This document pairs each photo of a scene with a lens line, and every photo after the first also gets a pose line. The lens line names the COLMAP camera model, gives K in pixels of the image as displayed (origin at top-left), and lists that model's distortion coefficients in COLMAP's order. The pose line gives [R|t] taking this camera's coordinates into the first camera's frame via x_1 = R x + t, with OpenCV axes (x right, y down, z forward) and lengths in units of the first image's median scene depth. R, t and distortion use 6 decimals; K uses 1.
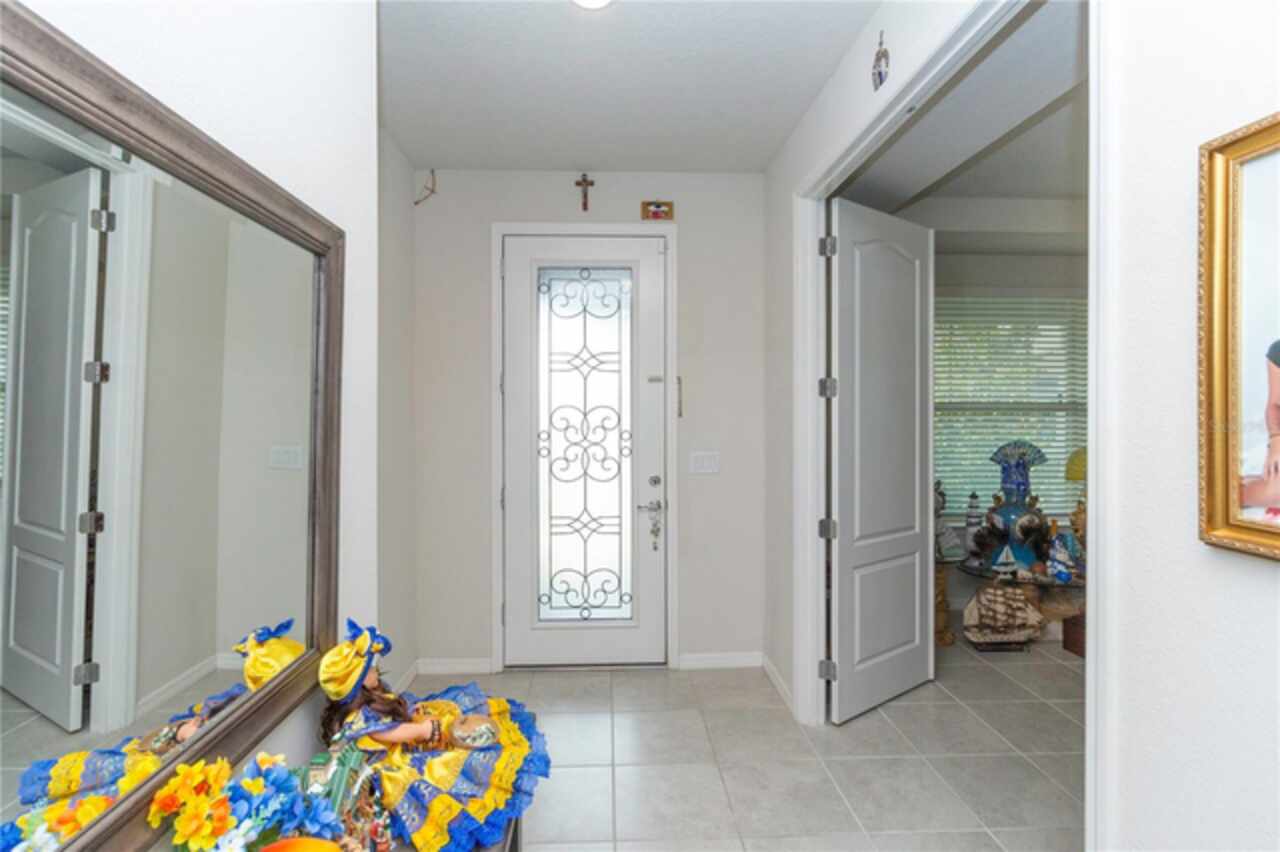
lens RADIAL K [[603.6, 0, 639.0], [0, 603.6, 414.5], [0, 0, 1]] dist [0.001771, 0.000567]
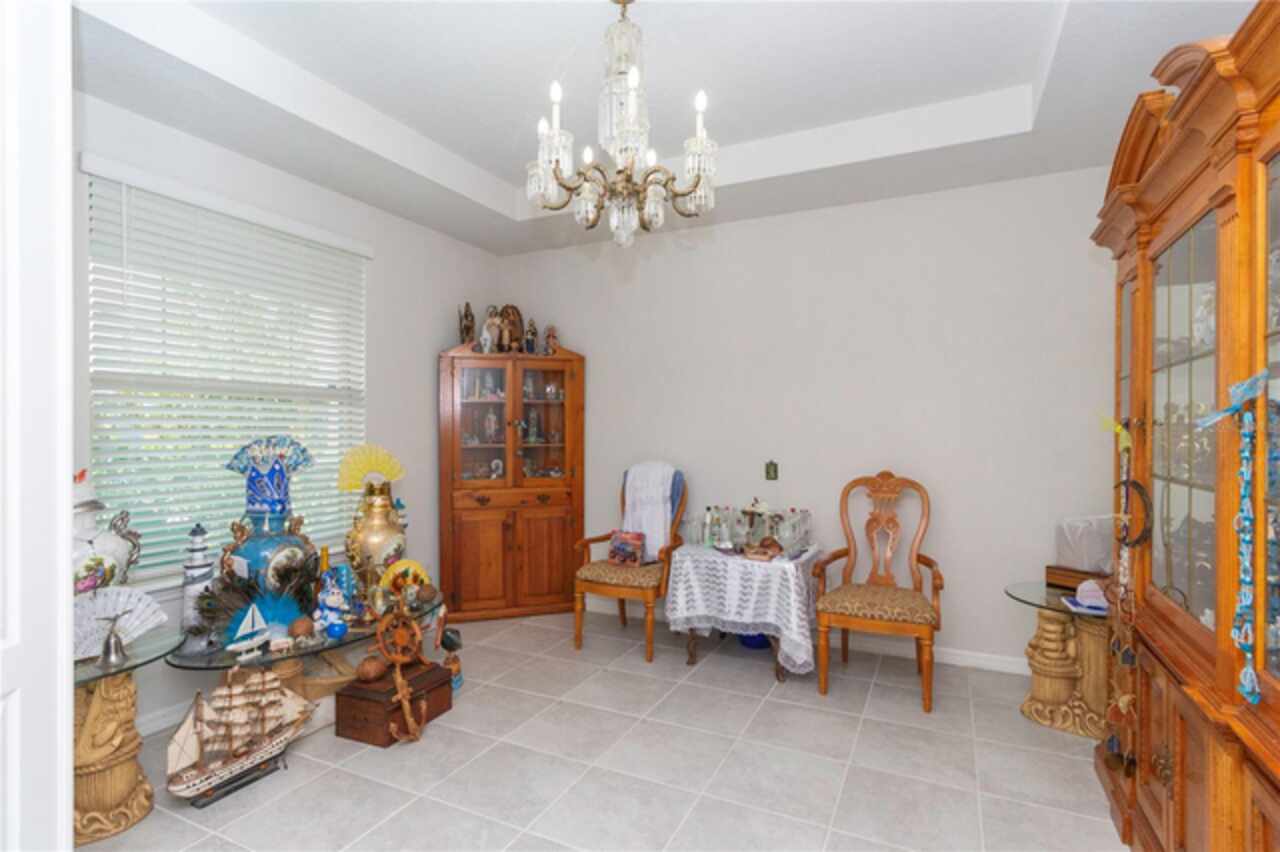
lens RADIAL K [[625.5, 0, 643.0], [0, 625.5, 431.1], [0, 0, 1]] dist [-0.000219, -0.000074]
pose [[0.482175, 0.001008, 0.876074, 0.240896], [0.000740, 0.999999, -0.001558, 0.041411], [-0.876074, 0.001399, 0.482174, 0.342298]]
